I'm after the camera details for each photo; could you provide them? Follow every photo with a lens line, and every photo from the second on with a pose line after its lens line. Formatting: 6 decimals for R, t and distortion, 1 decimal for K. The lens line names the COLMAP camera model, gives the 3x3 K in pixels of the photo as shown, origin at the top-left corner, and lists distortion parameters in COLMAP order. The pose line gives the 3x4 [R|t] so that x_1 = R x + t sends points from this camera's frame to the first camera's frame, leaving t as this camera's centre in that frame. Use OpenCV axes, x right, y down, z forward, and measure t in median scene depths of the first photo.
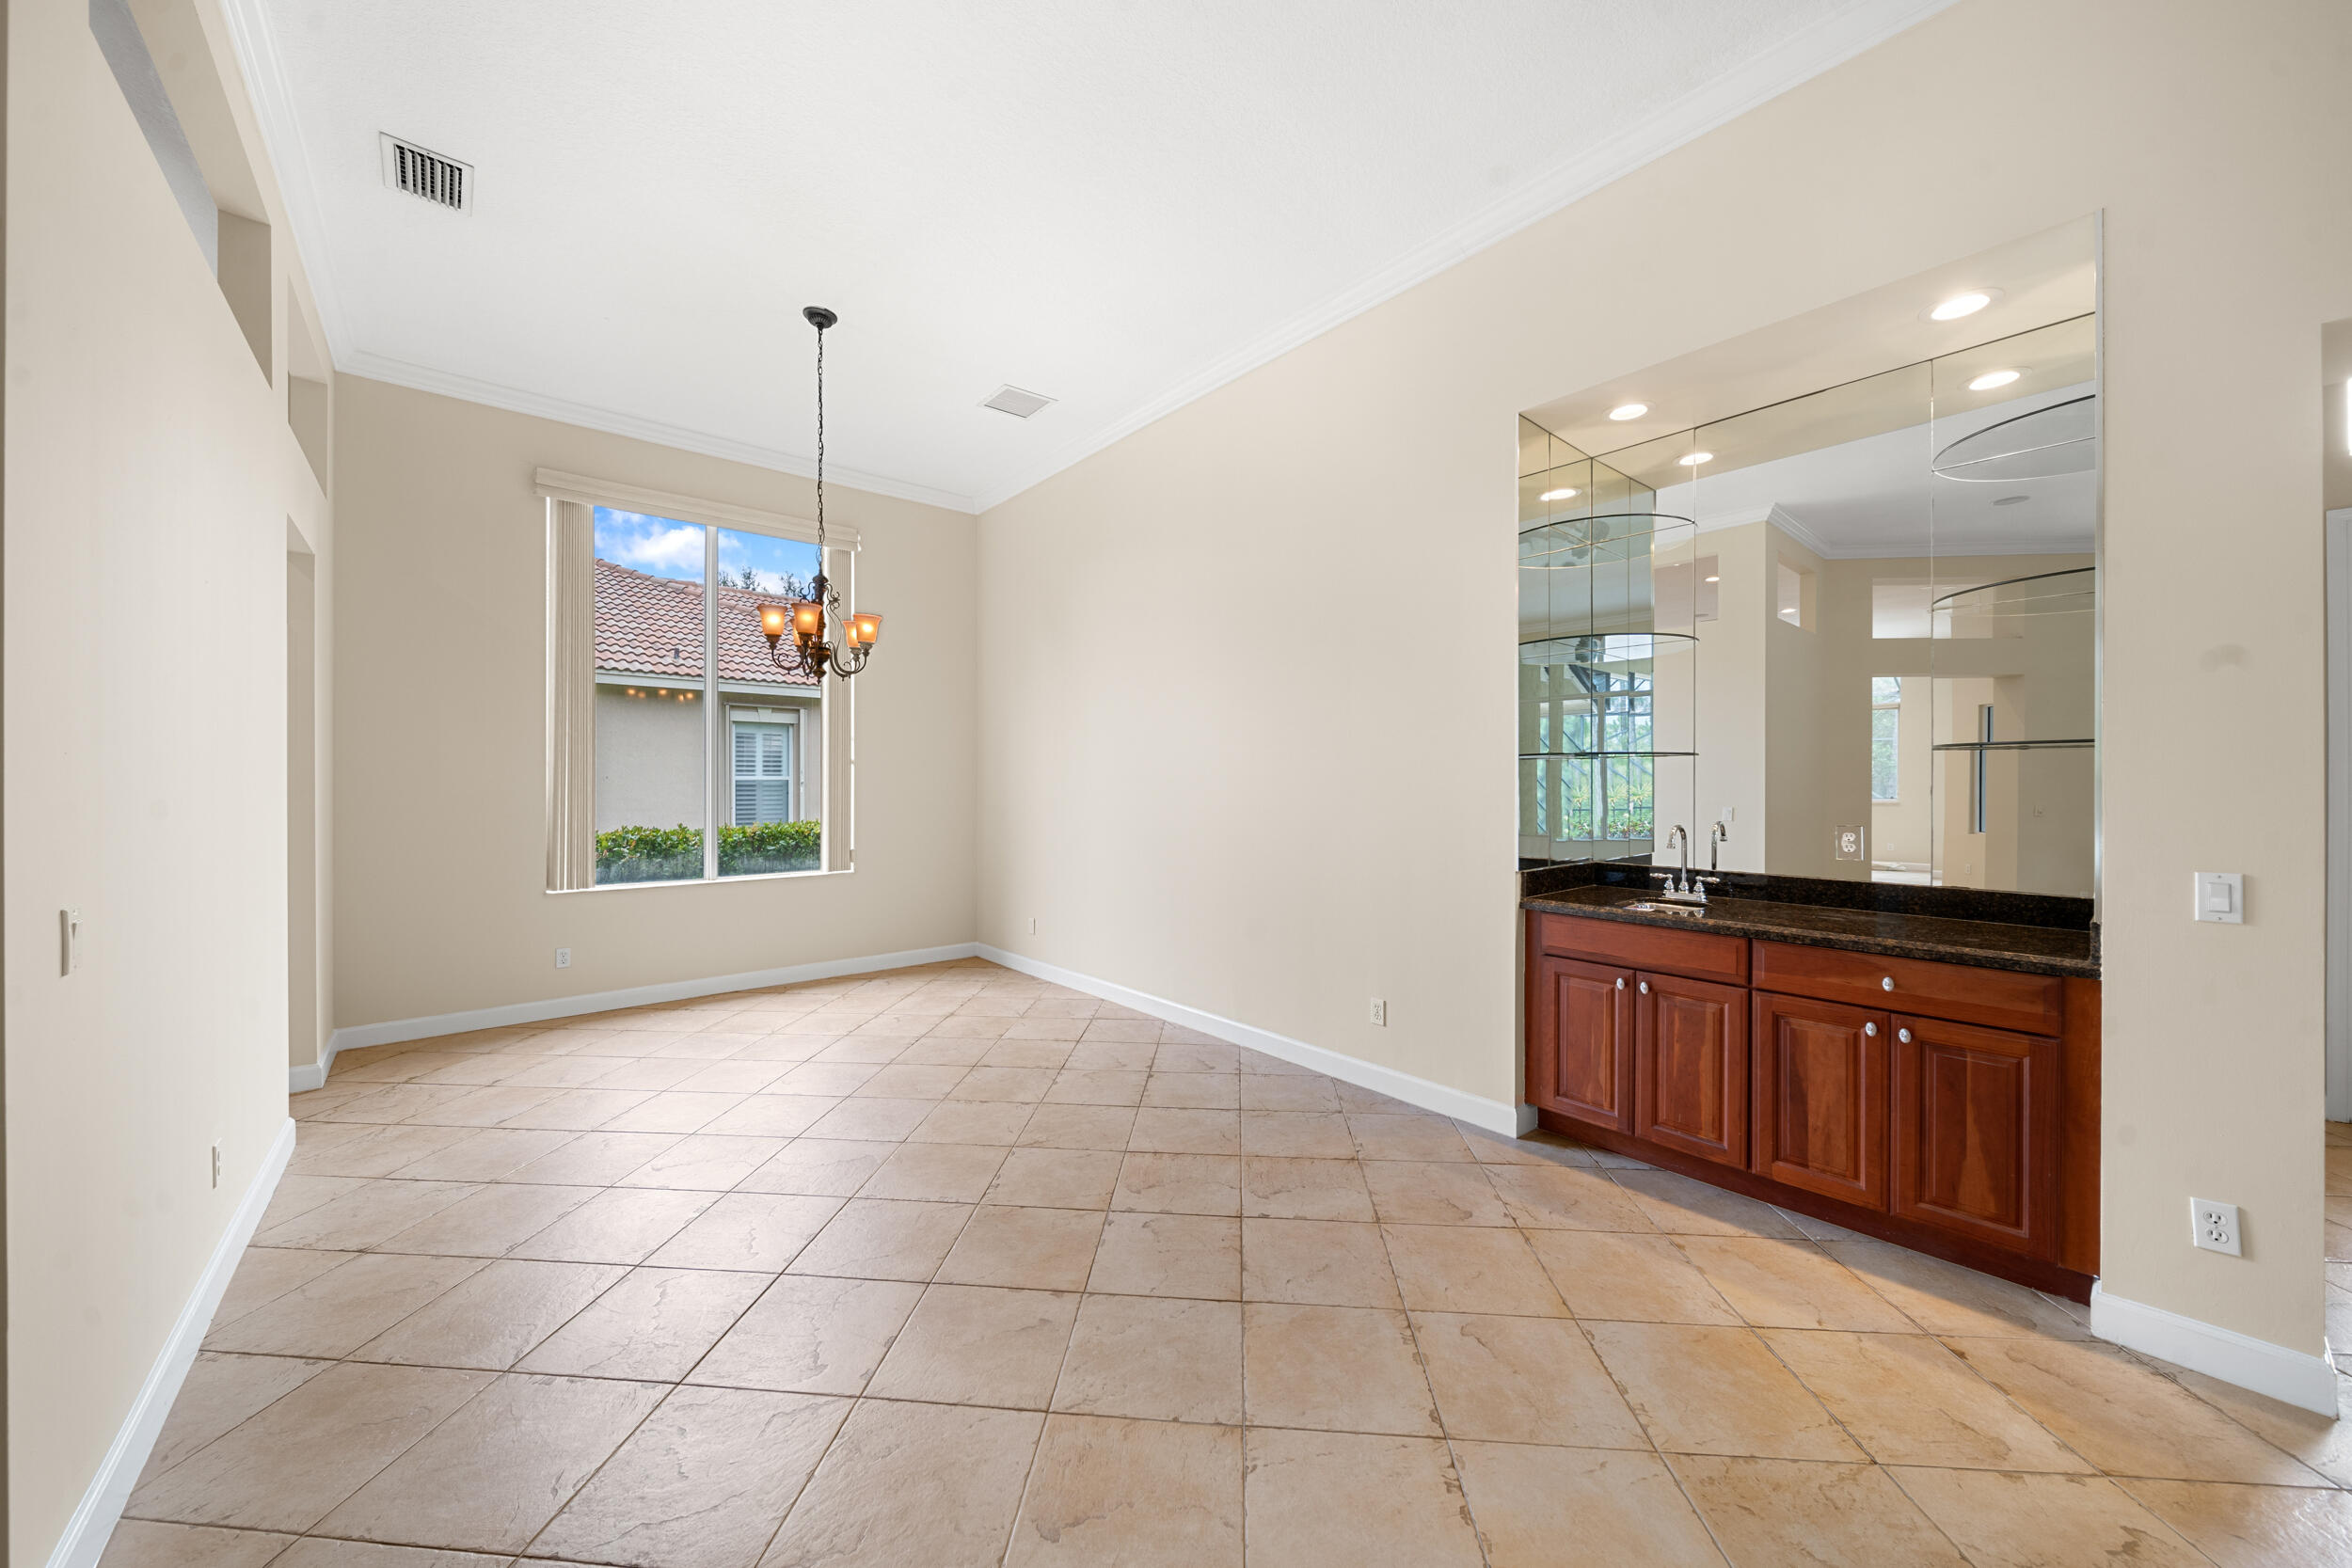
lens RADIAL K [[834.0, 0, 1147.2], [0, 834.0, 777.7], [0, 0, 1]] dist [0.002743, -0.000481]
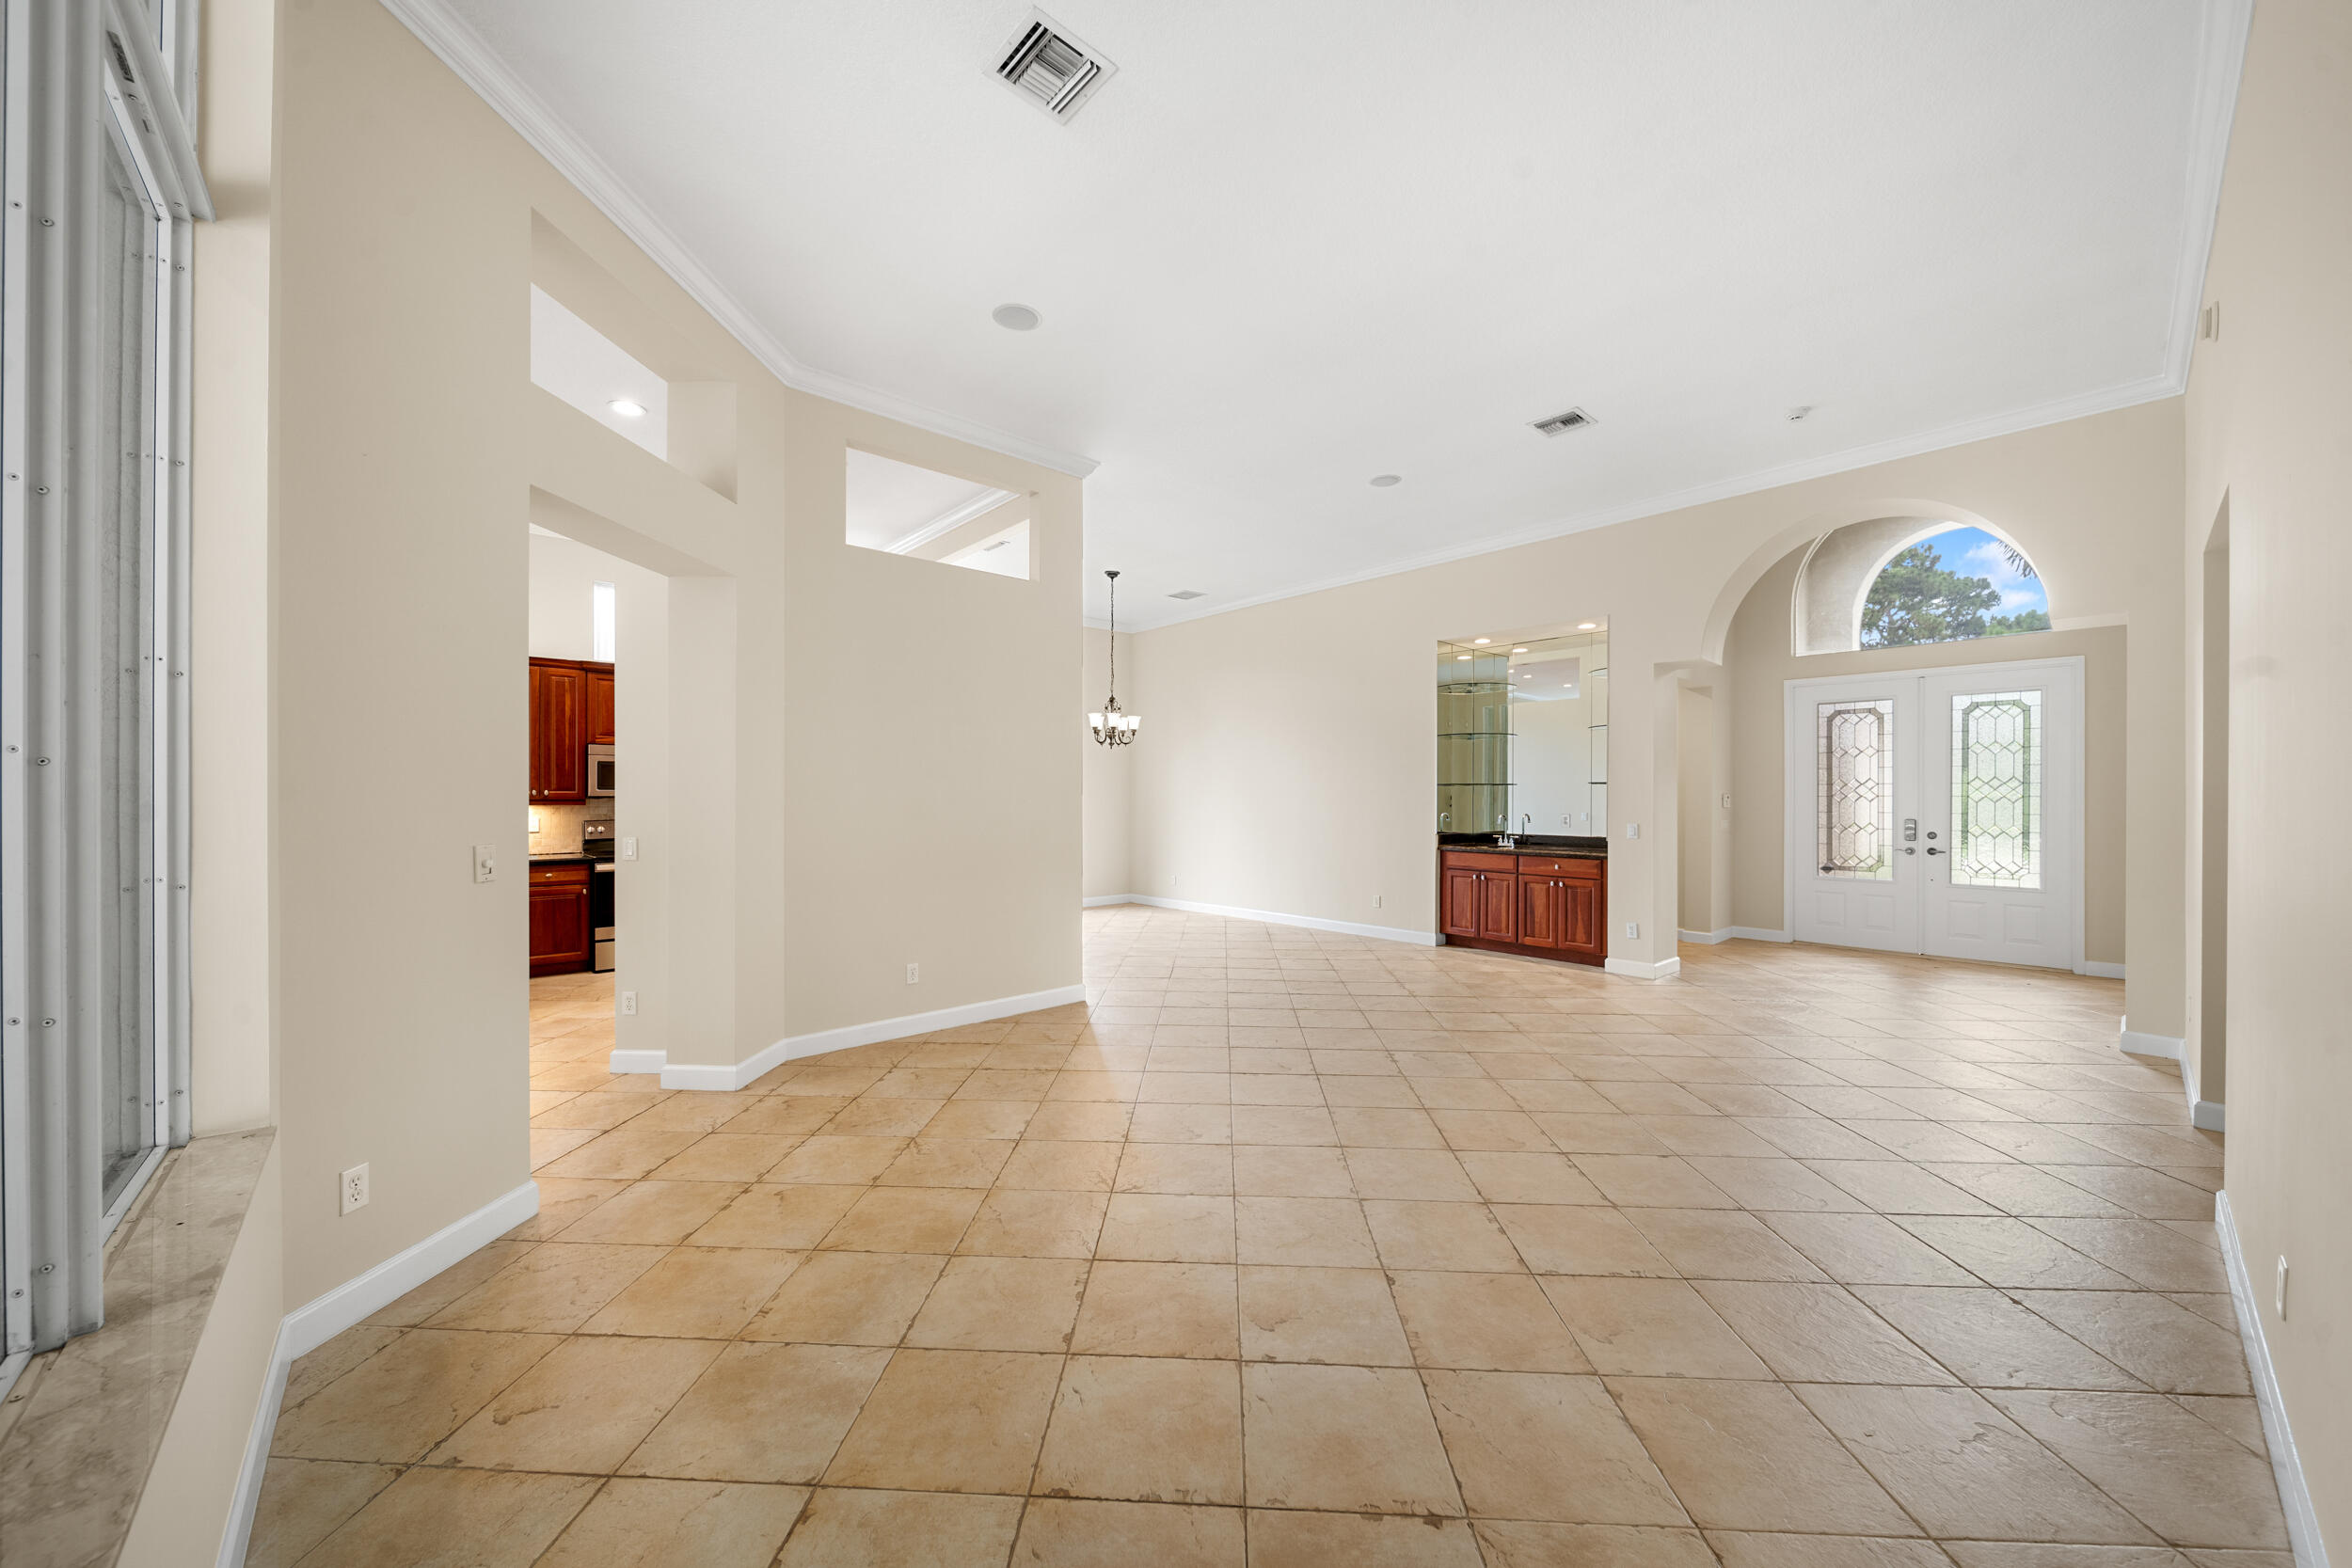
lens RADIAL K [[834.0, 0, 1156.5], [0, 834.0, 803.5], [0, 0, 1]] dist [0.002743, -0.000481]
pose [[0.999380, -0.000134, 0.035219, -0.440801], [-0.000355, 0.999904, 0.013874, -0.007586], [-0.035217, -0.013878, 0.999283, -1.358921]]
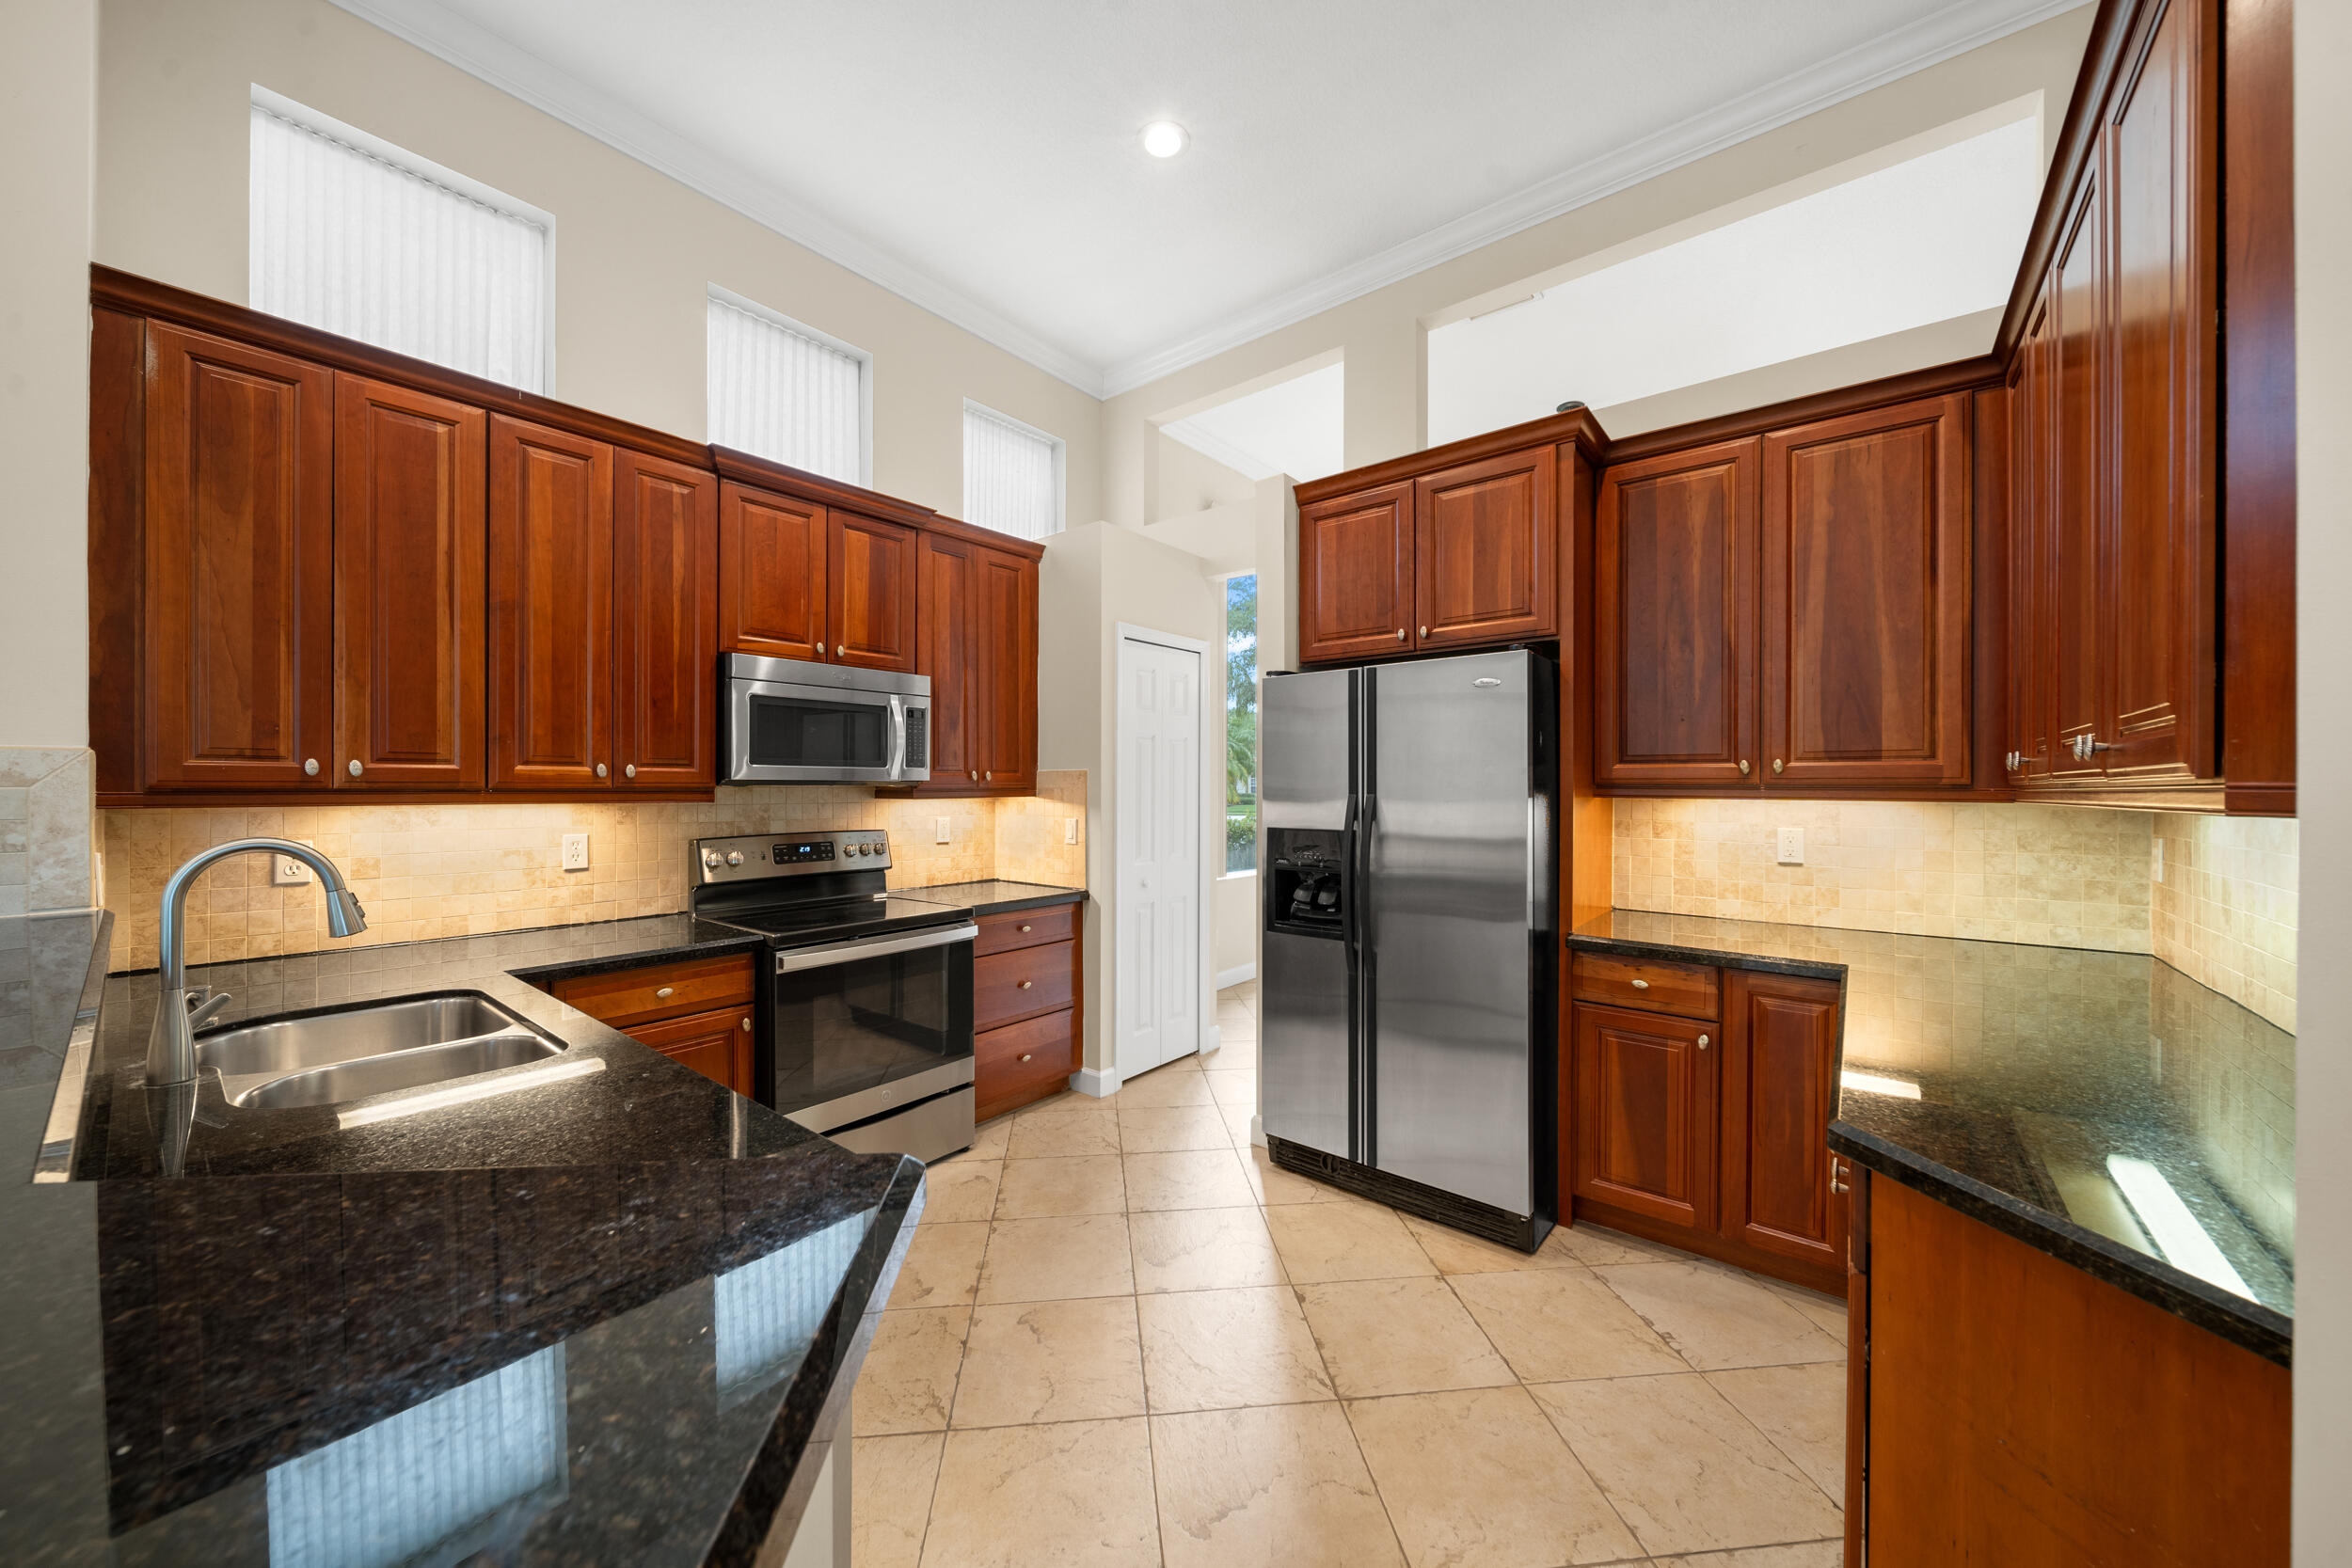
lens RADIAL K [[834.0, 0, 1164.2], [0, 834.0, 785.9], [0, 0, 1]] dist [0.002743, -0.000481]
pose [[0.982661, -0.000524, 0.185410, -1.509141], [-0.000465, 0.999986, 0.005291, 0.005308], [-0.185410, -0.005286, 0.982647, -0.141516]]
